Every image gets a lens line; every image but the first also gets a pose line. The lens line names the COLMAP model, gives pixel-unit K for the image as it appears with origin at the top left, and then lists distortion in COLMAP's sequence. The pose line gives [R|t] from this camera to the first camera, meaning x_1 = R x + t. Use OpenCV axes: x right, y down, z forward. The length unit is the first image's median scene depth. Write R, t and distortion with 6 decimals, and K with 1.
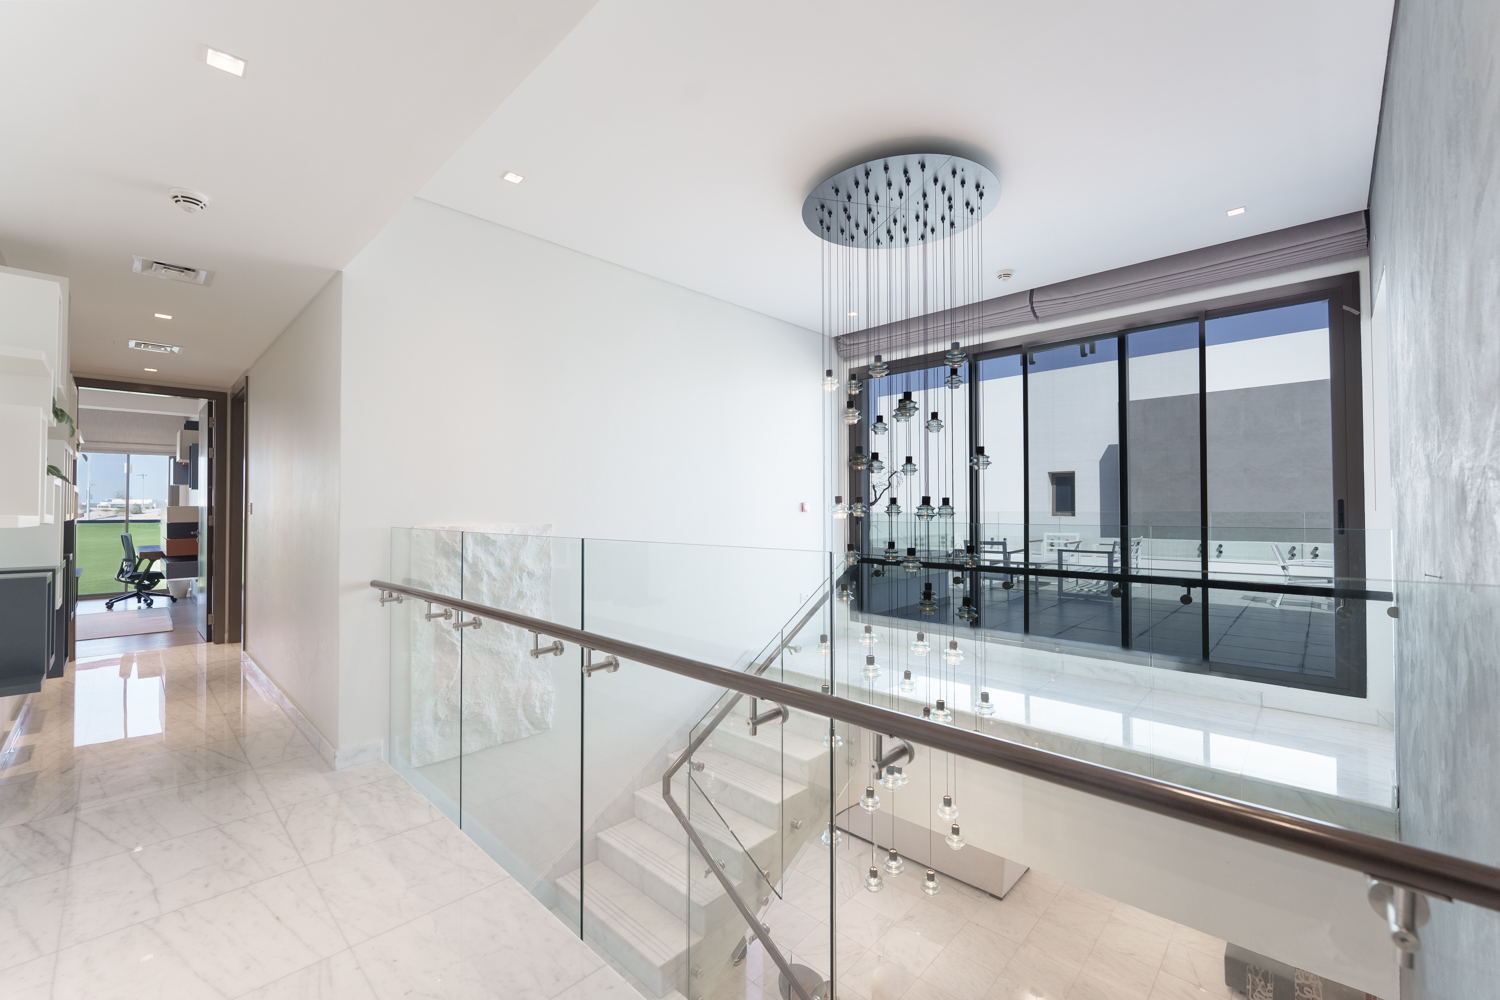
lens RADIAL K [[603.6, 0, 757.0], [0, 603.6, 500.4], [0, 0, 1]] dist [-0.010573, -0.000548]
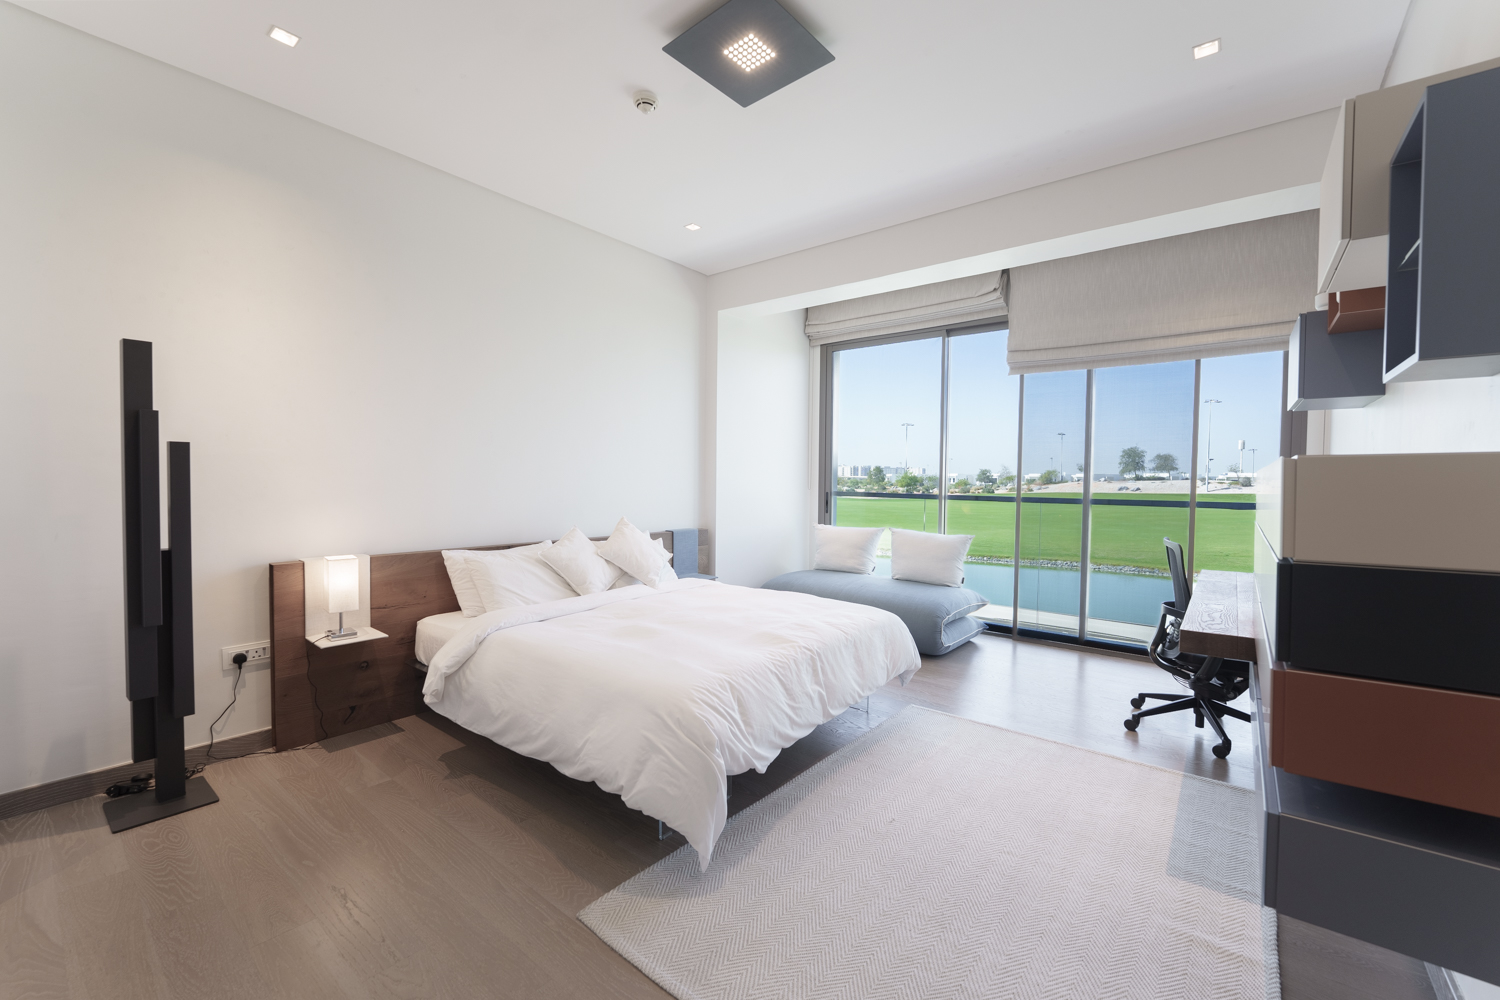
lens RADIAL K [[609.5, 0, 761.5], [0, 609.5, 497.4], [0, 0, 1]] dist [-0.009548, -0.000268]
pose [[0.087984, 0.032832, -0.995581, -0.607955], [0.005764, 0.999423, 0.033469, 0.011473], [0.996105, -0.008684, 0.087744, 0.614527]]
